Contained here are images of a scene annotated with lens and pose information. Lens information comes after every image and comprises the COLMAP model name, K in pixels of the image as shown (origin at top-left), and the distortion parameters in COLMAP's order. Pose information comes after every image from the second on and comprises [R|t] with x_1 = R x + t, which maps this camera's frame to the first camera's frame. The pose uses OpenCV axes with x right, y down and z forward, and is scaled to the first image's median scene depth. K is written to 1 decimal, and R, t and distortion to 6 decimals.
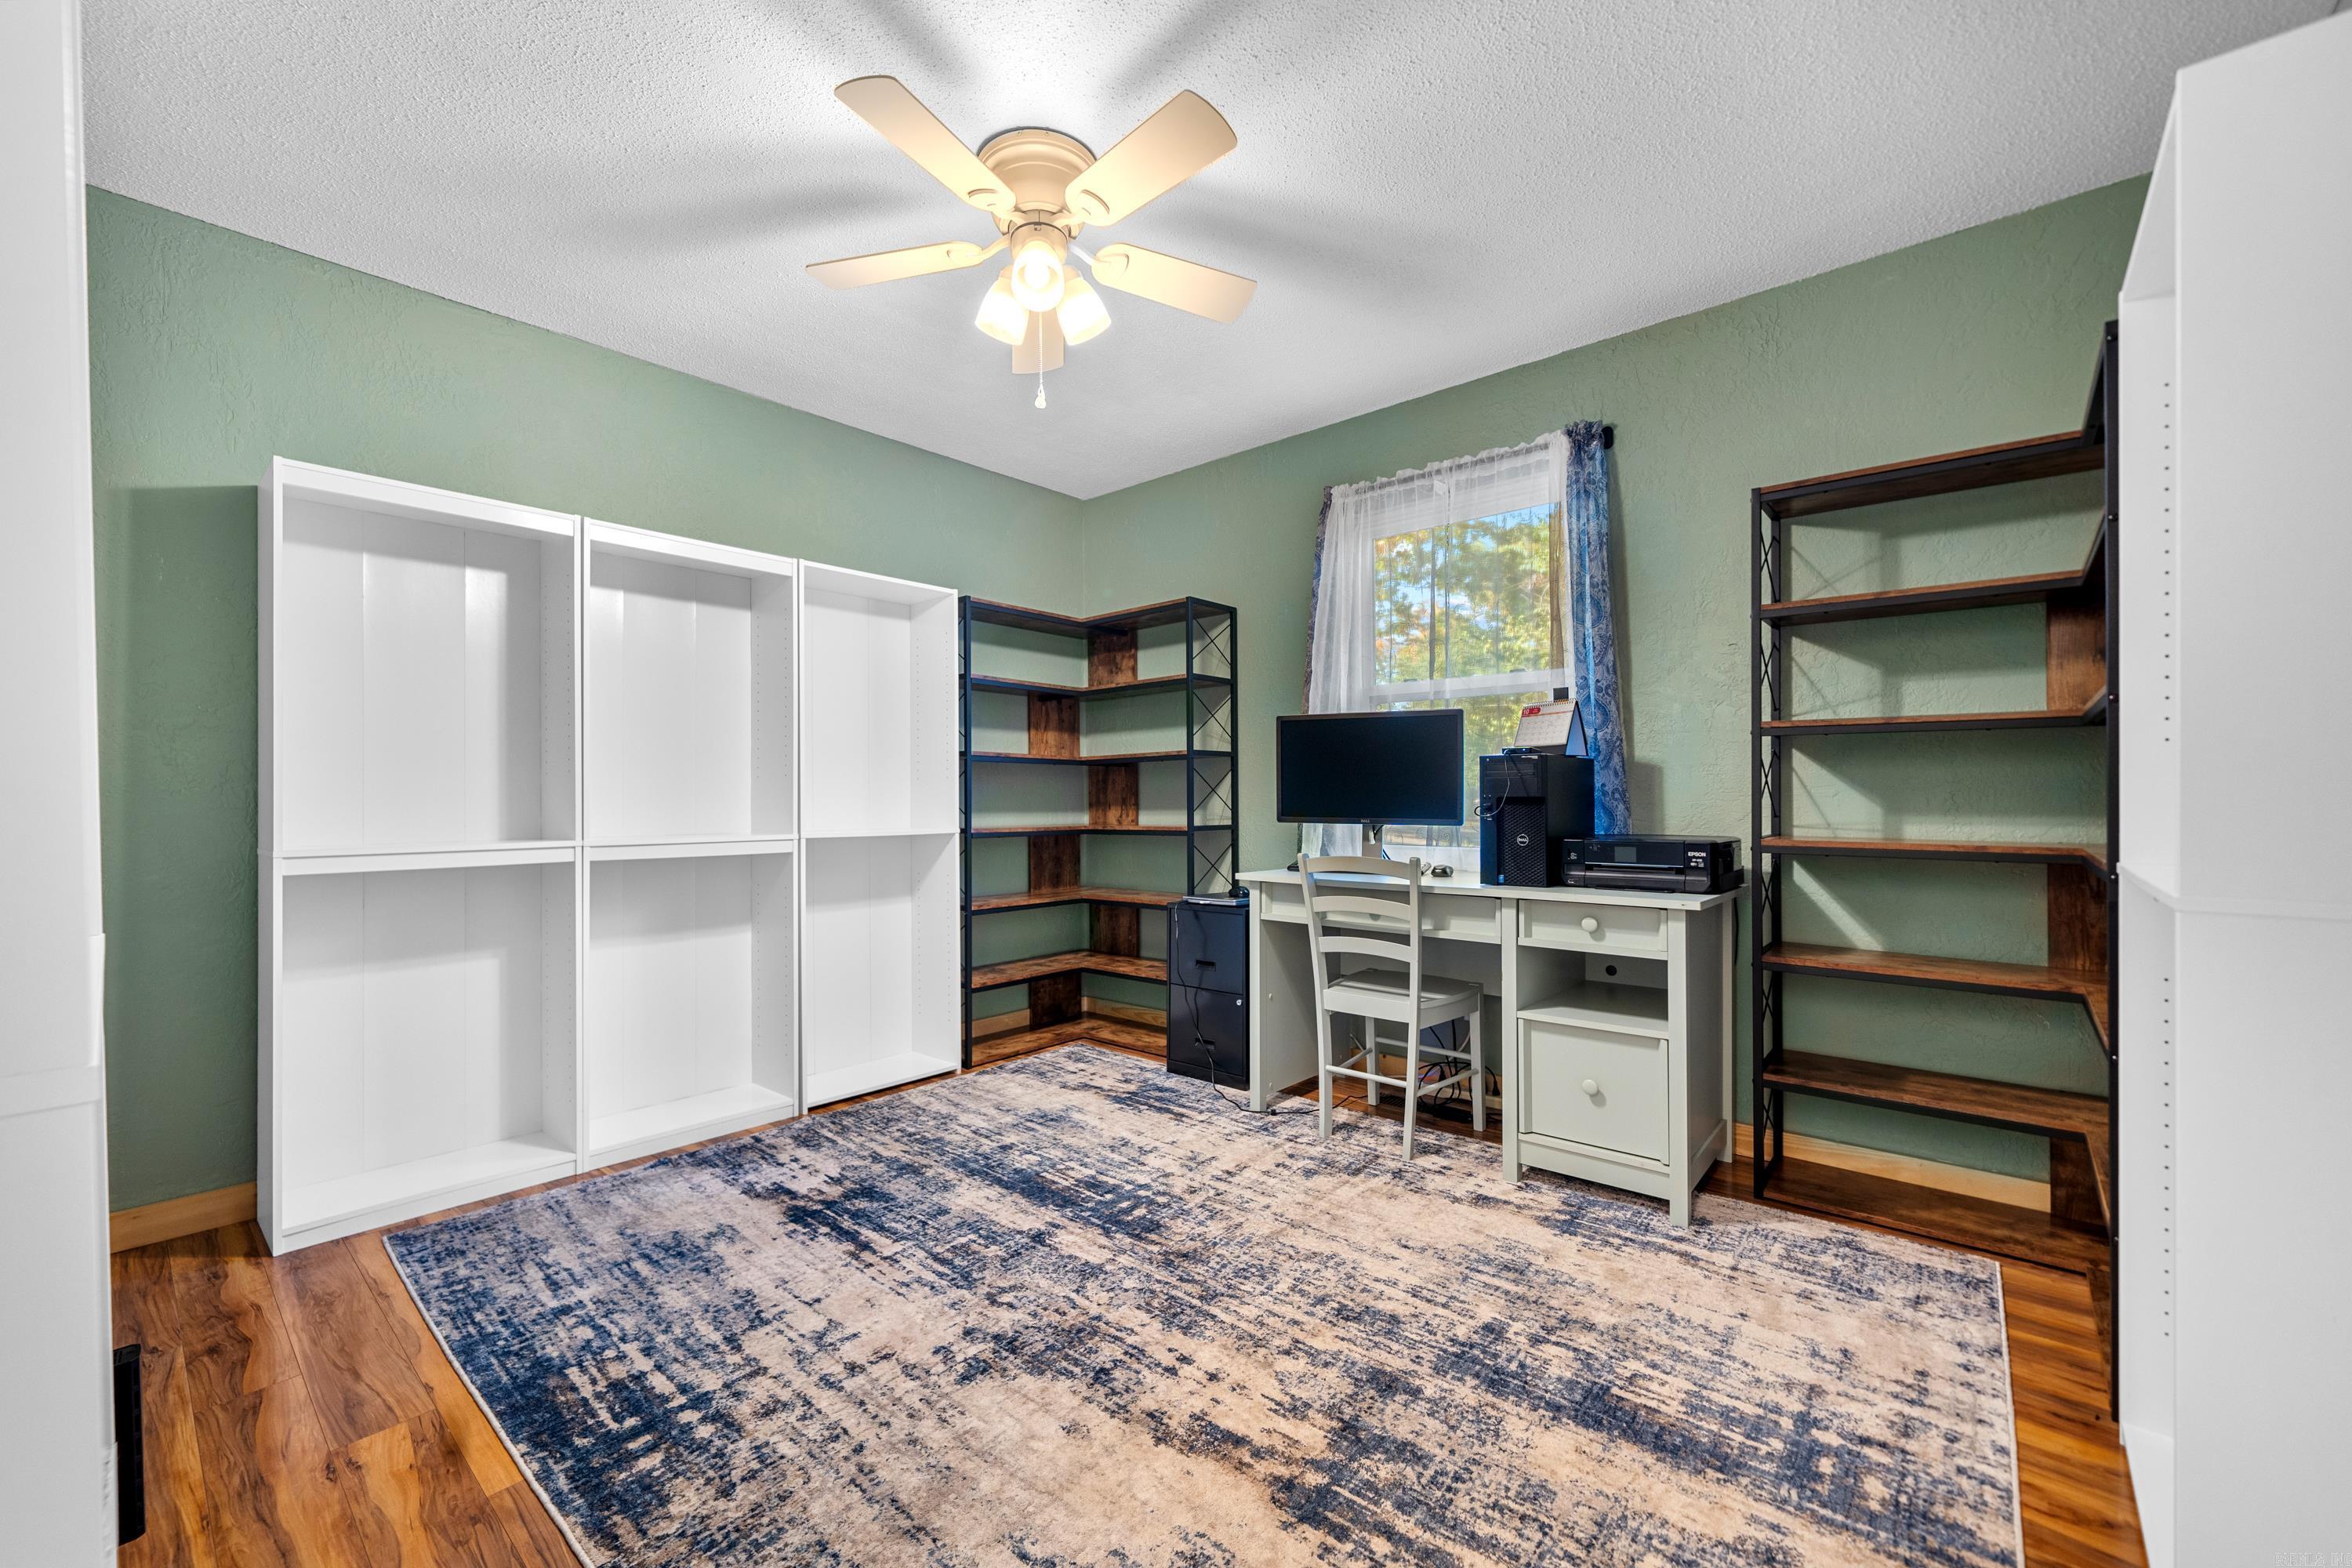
lens RADIAL K [[944.7, 0, 1172.4], [0, 944.7, 828.8], [0, 0, 1]] dist [-0.000288, -0.000014]
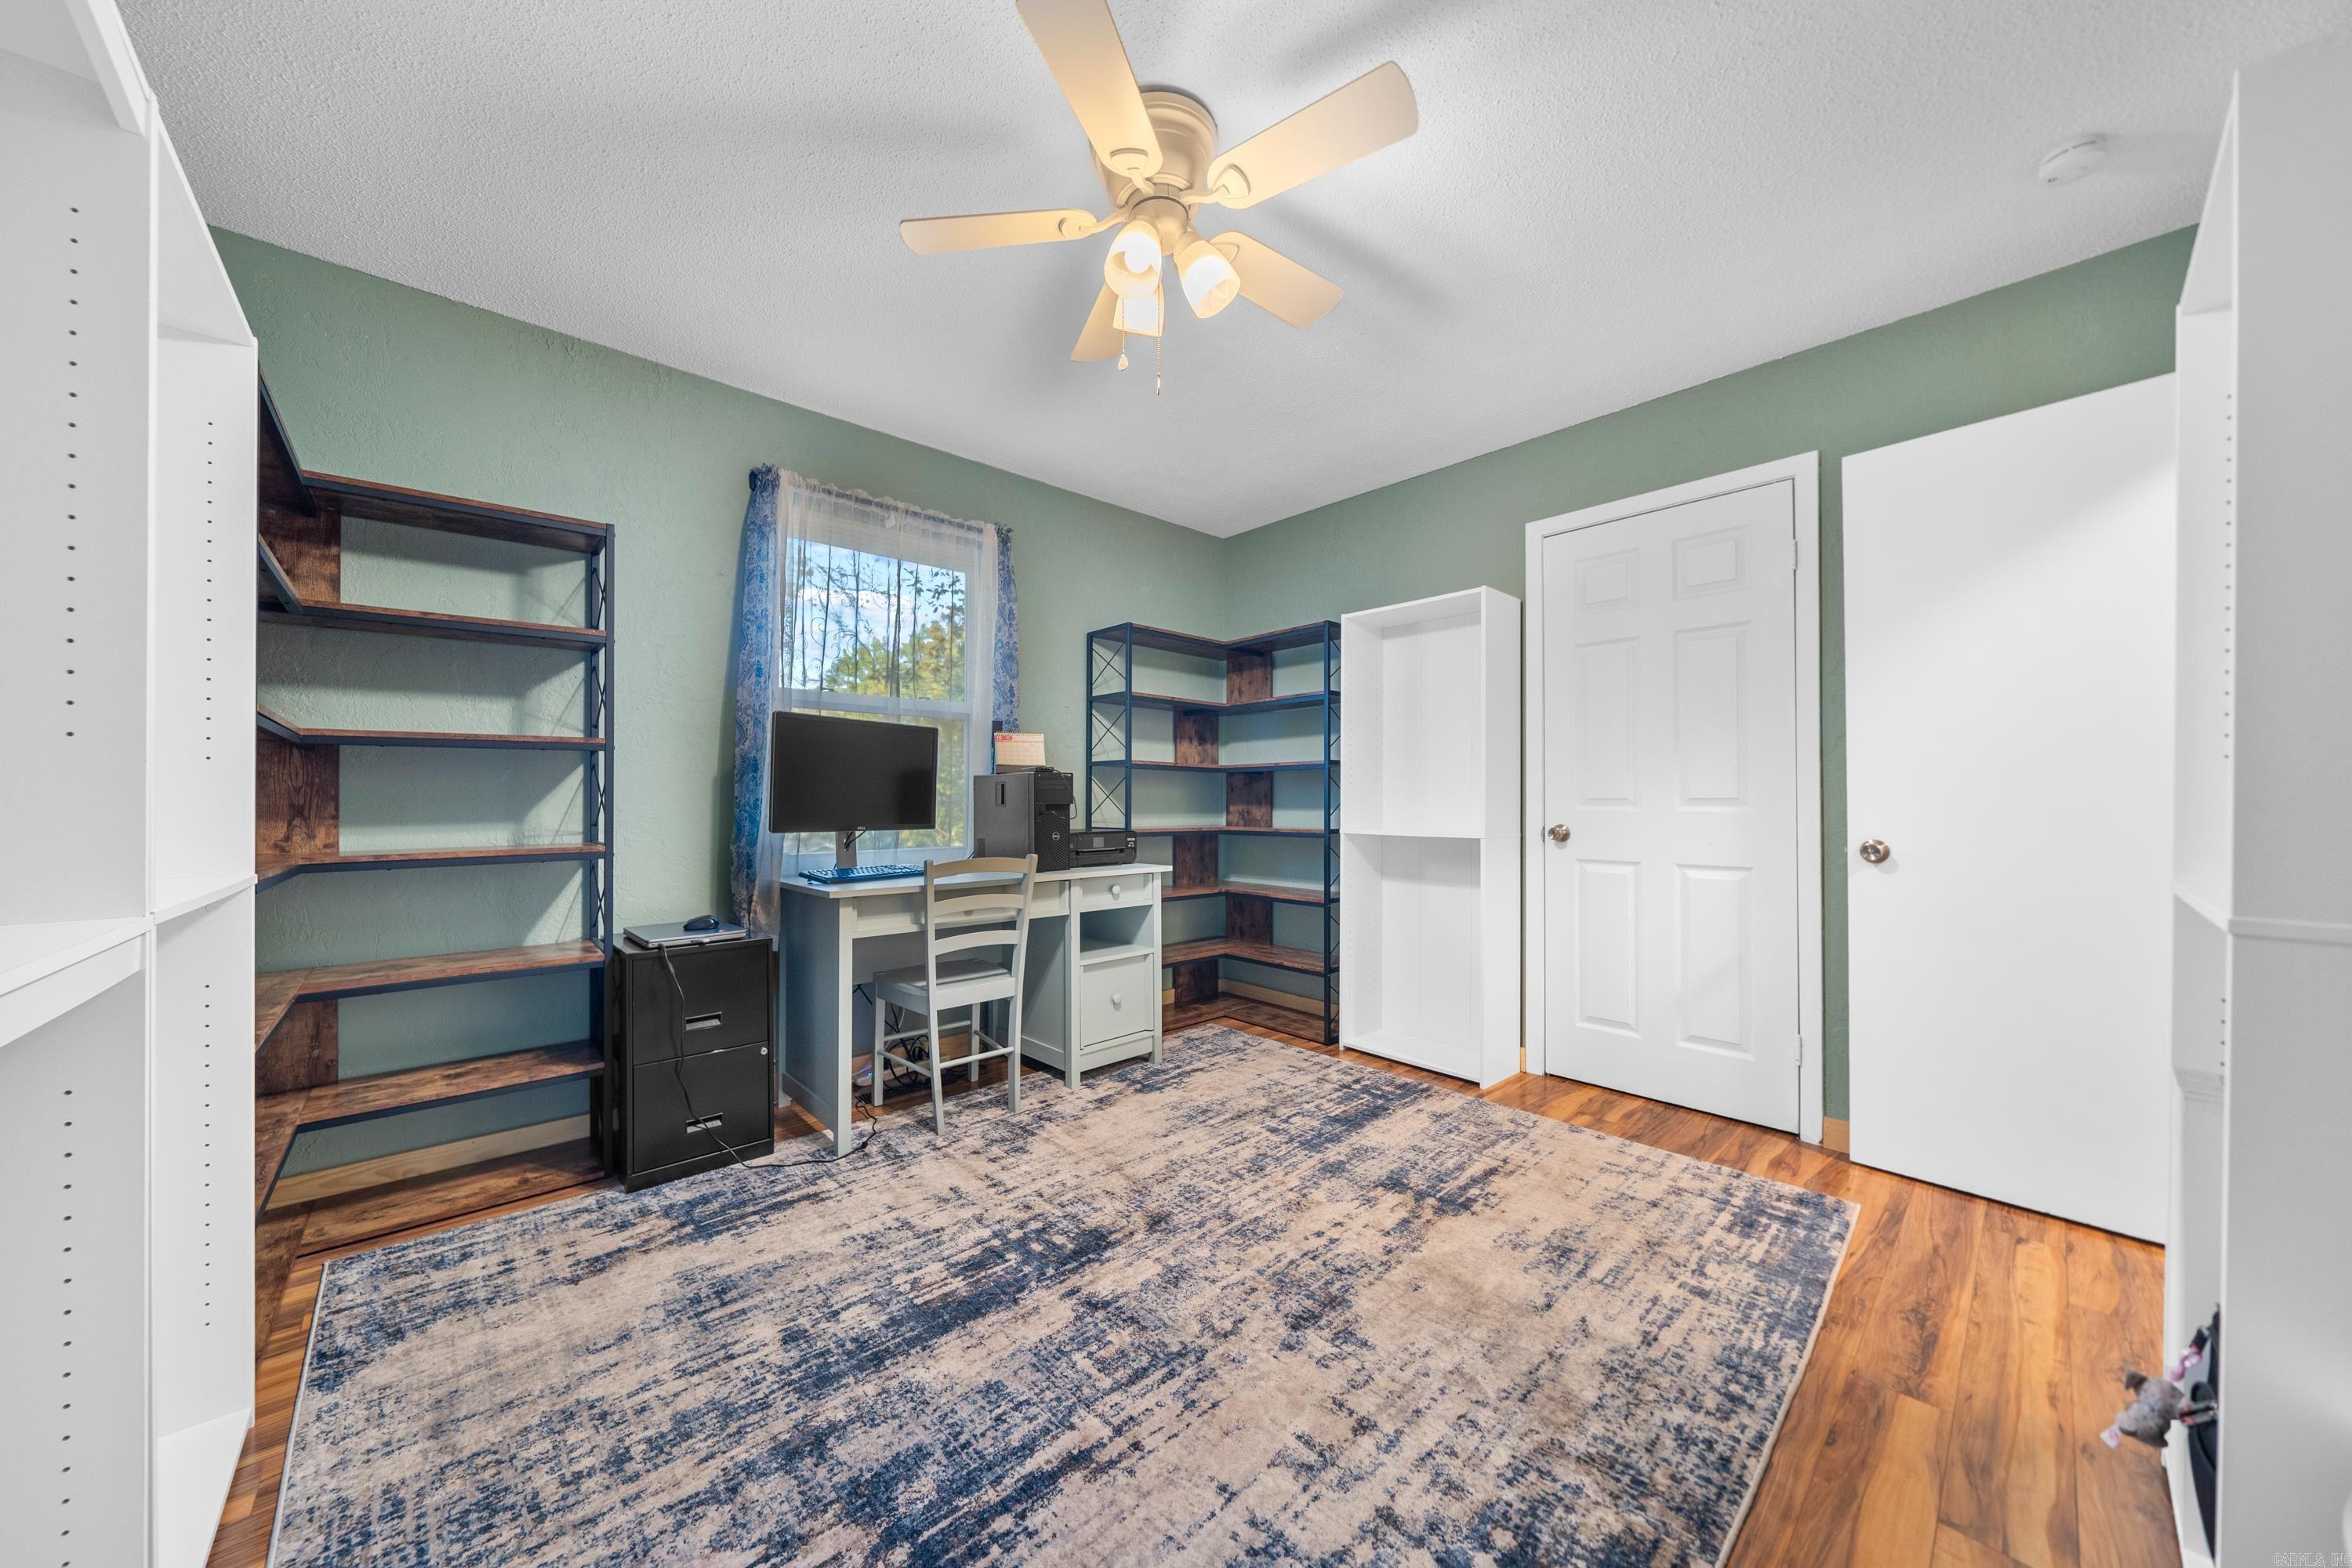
lens RADIAL K [[802.1, 0, 1154.2], [0, 802.1, 802.6], [0, 0, 1]] dist [-0.007157, -0.000131]
pose [[0.119855, 0.002449, 0.992788, -0.819276], [0.032557, 0.999449, -0.006396, -0.027101], [-0.992257, 0.033089, 0.119709, 0.786271]]
